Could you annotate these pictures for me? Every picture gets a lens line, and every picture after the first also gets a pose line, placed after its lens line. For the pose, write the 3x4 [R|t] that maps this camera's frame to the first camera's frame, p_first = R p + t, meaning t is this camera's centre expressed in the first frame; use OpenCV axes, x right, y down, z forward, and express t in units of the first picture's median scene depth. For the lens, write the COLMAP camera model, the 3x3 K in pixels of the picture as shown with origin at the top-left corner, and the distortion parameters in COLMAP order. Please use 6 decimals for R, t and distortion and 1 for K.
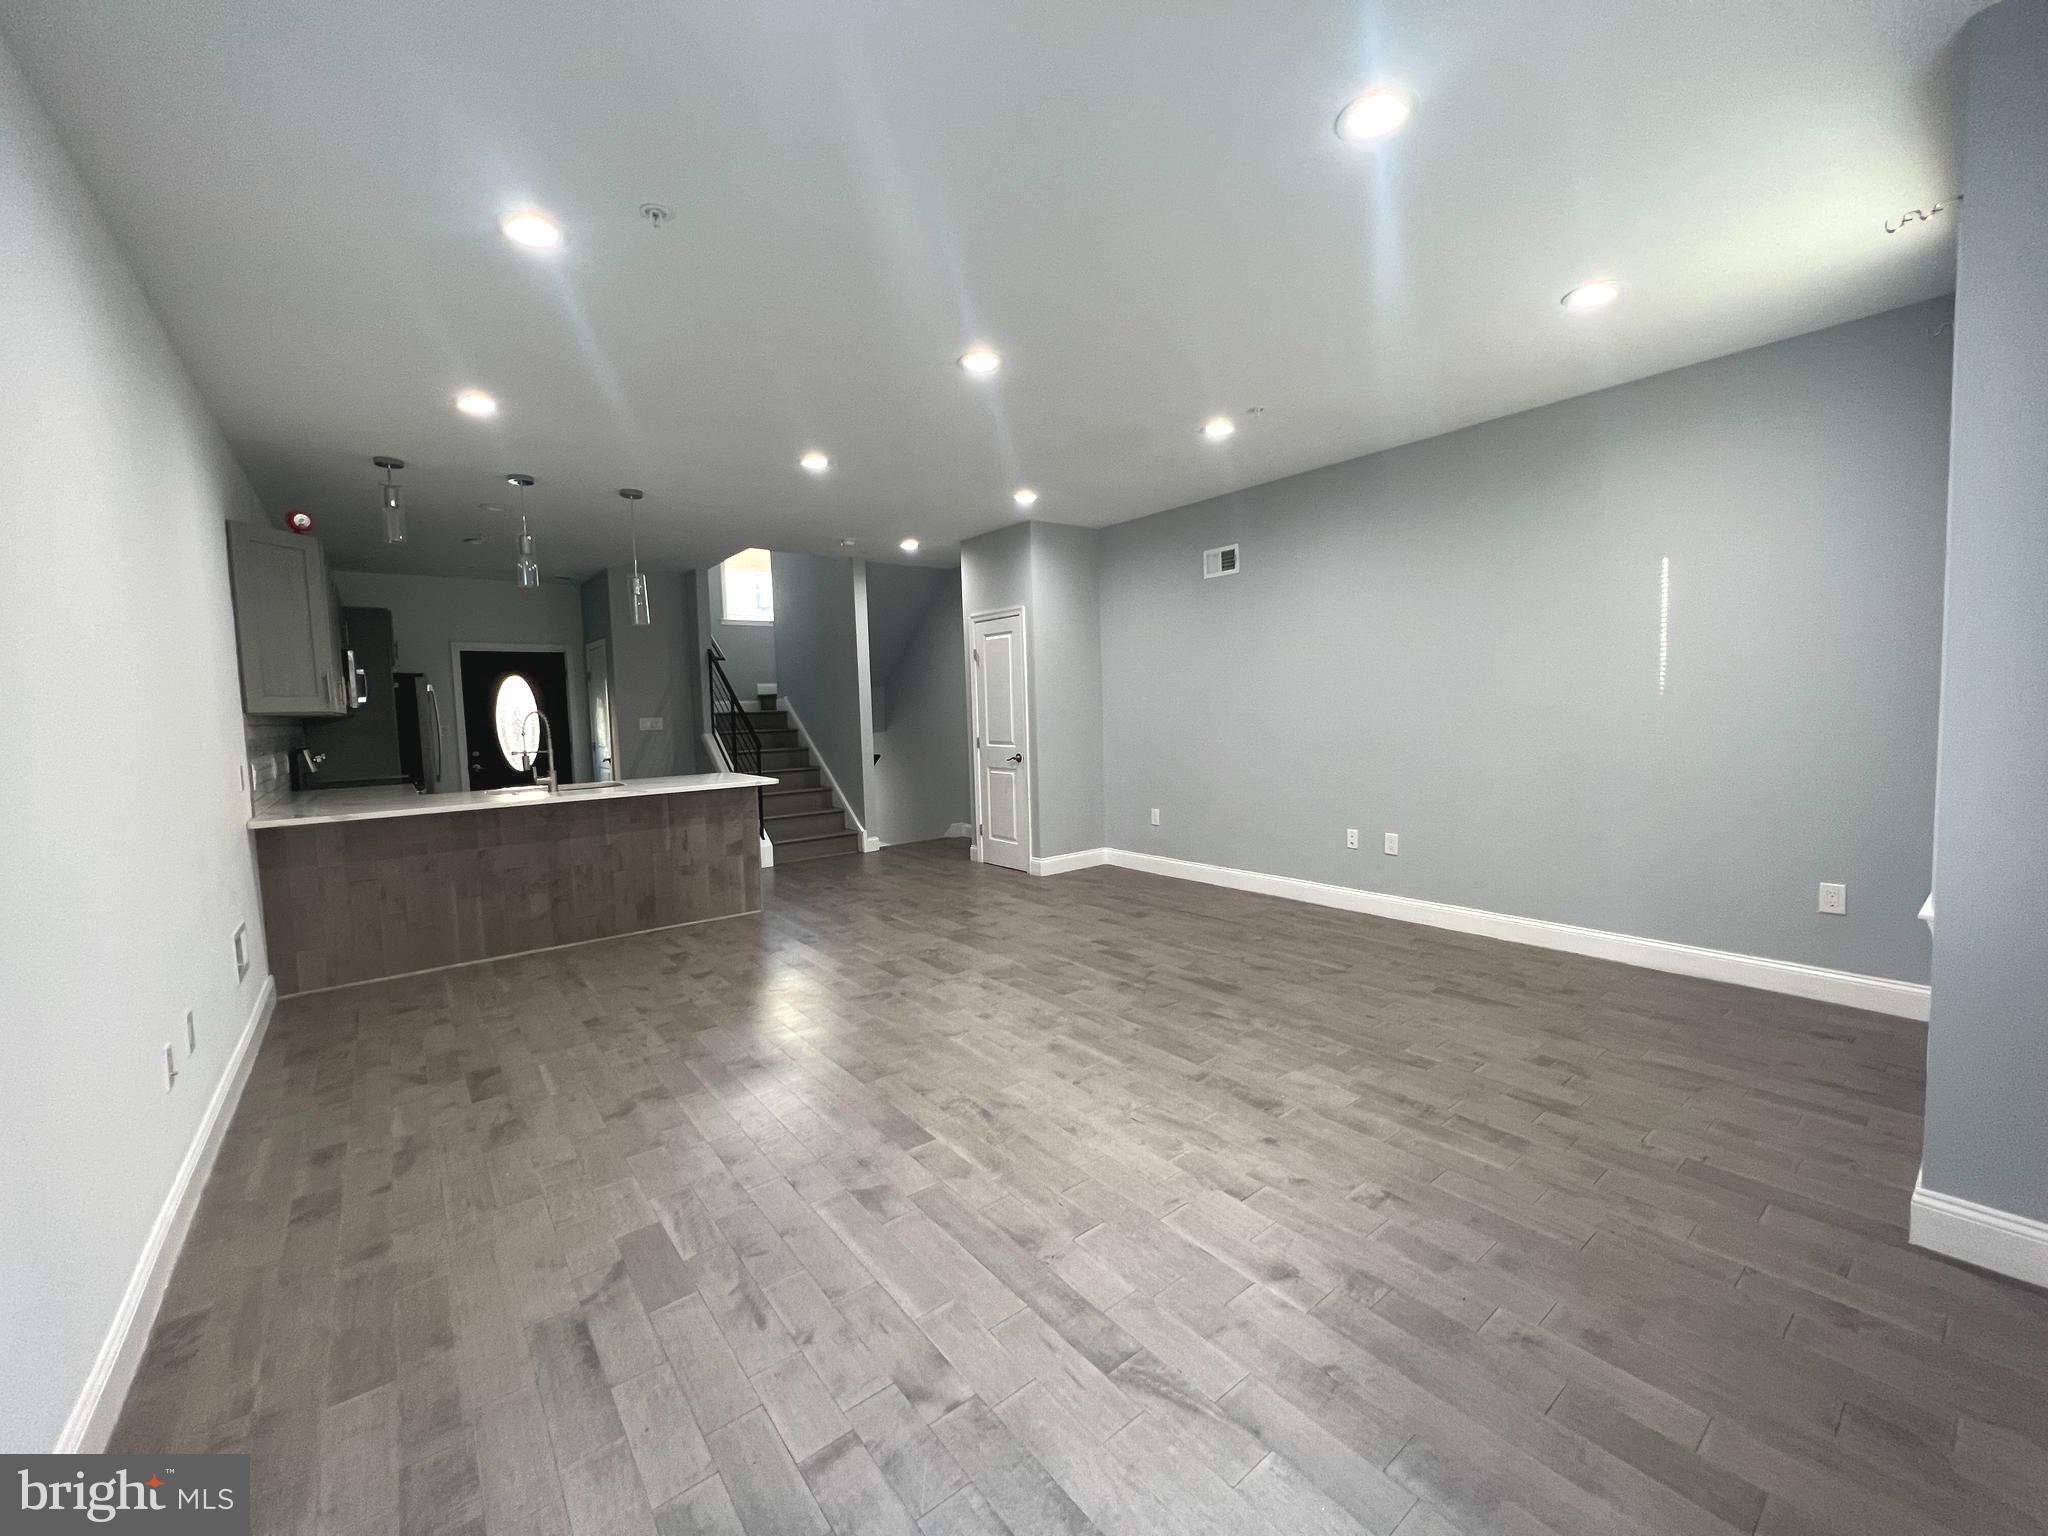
lens RADIAL K [[820.7, 0, 1028.5], [0, 820.7, 763.2], [0, 0, 1]] dist [-0.002258, 0.001368]
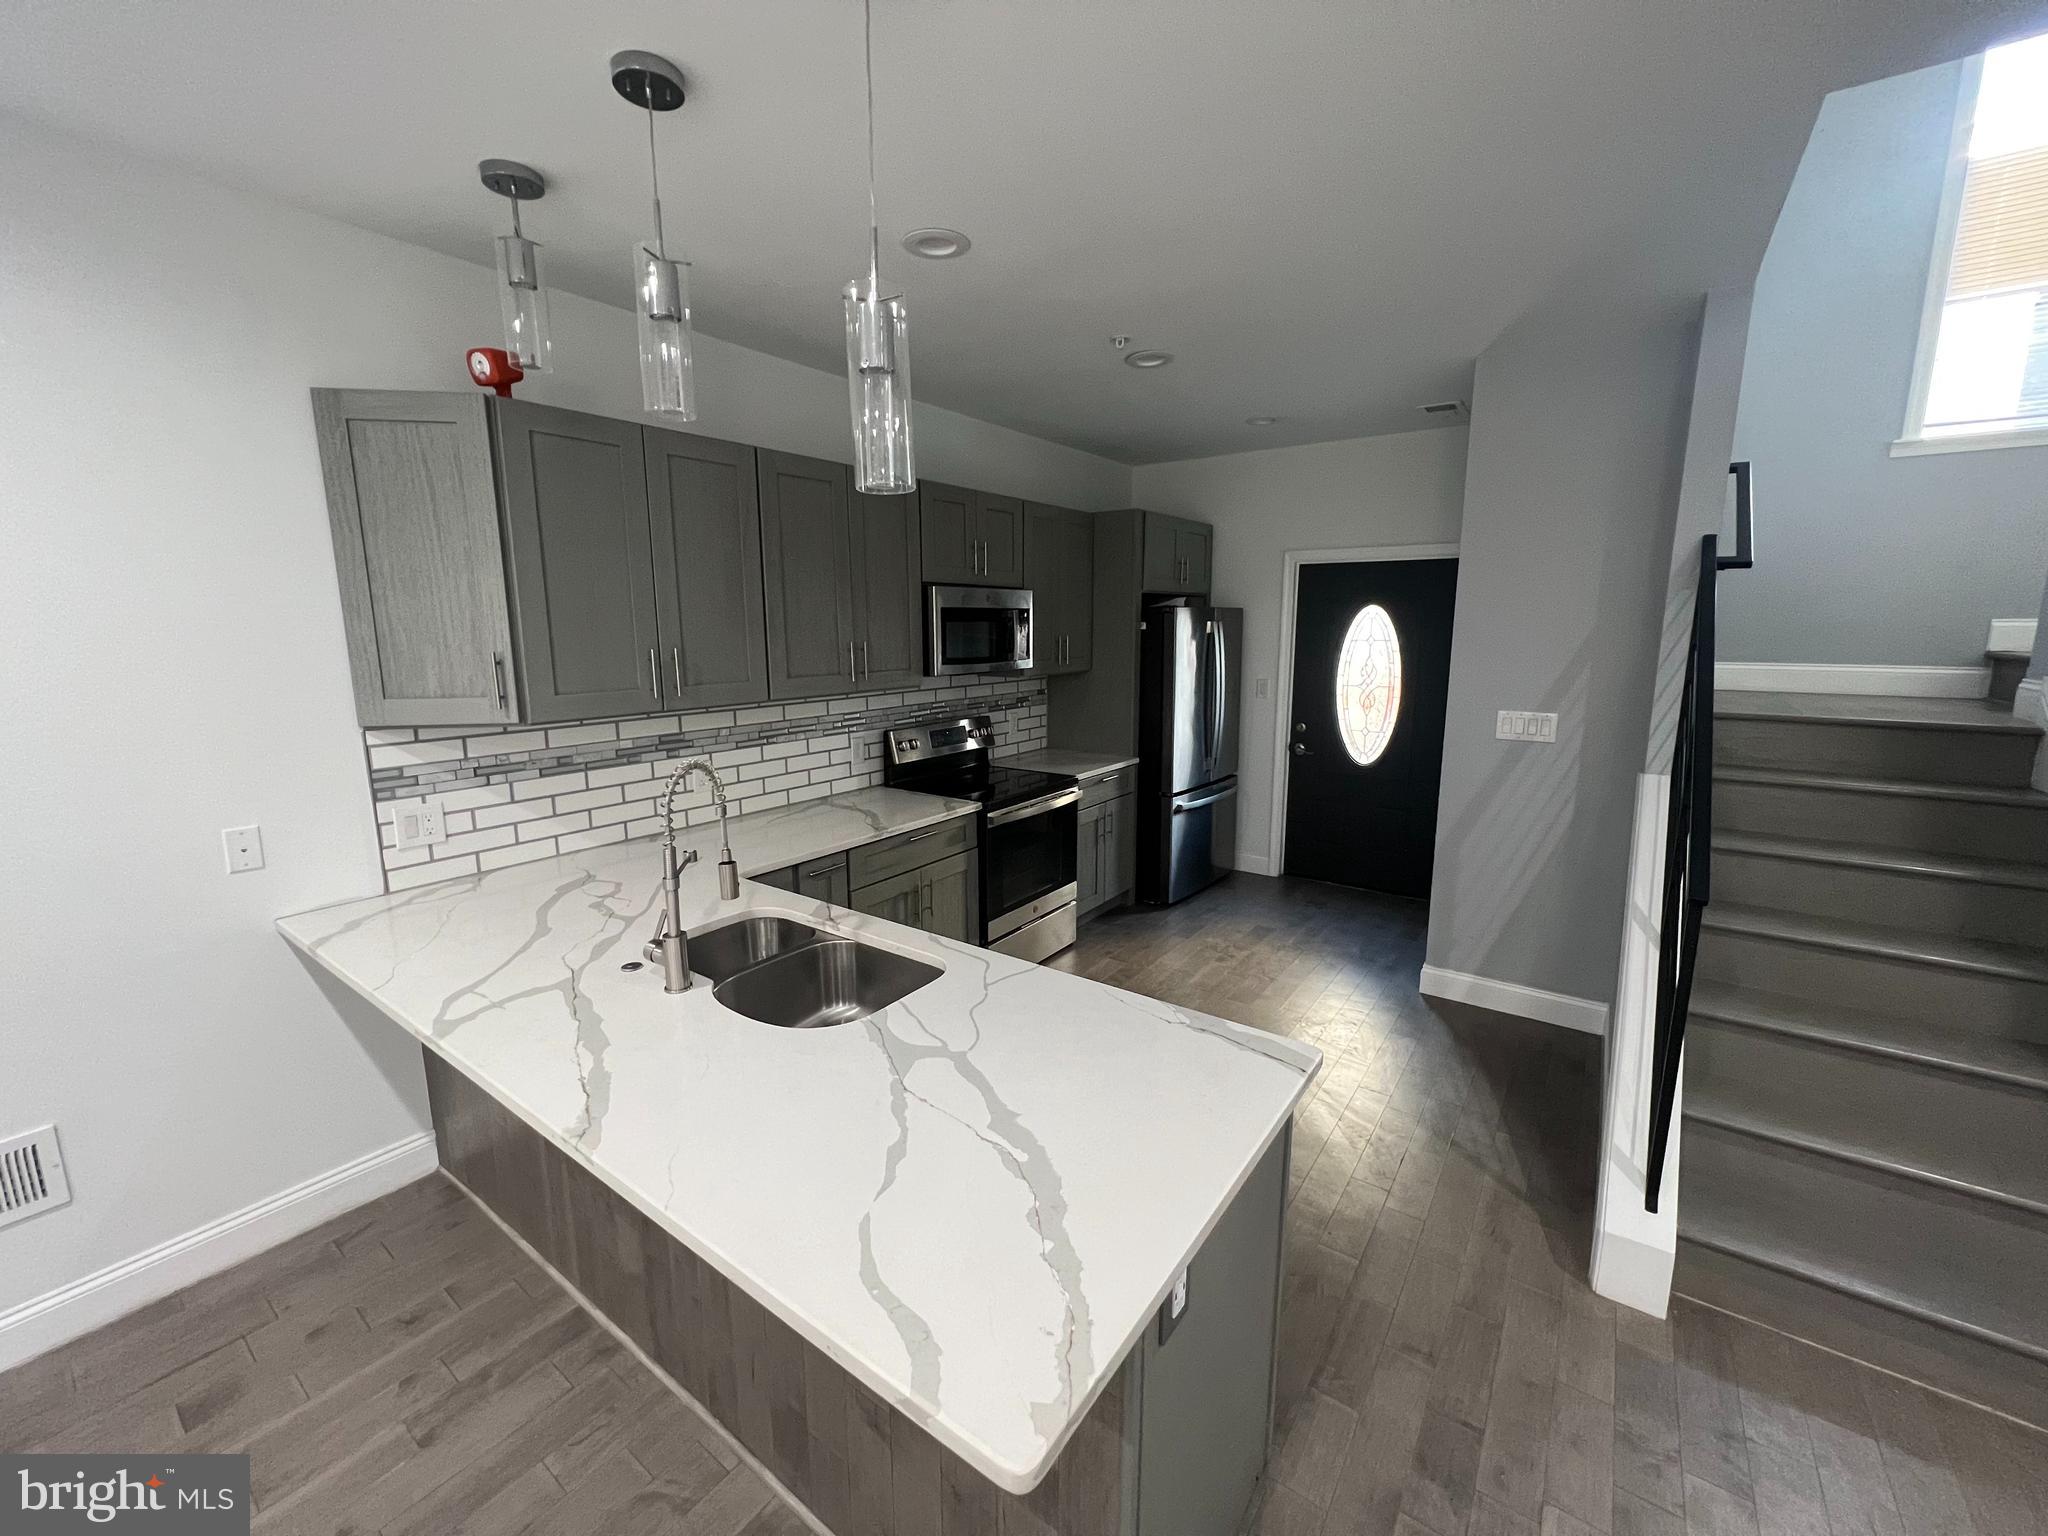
lens RADIAL K [[820.7, 0, 1017.5], [0, 820.7, 765.4], [0, 0, 1]] dist [-0.002258, 0.001368]
pose [[0.274363, 0.191233, -0.942420, -0.122718], [-0.076554, 0.981260, 0.176828, -0.079755], [0.958574, 0.023631, 0.283861, 0.605270]]
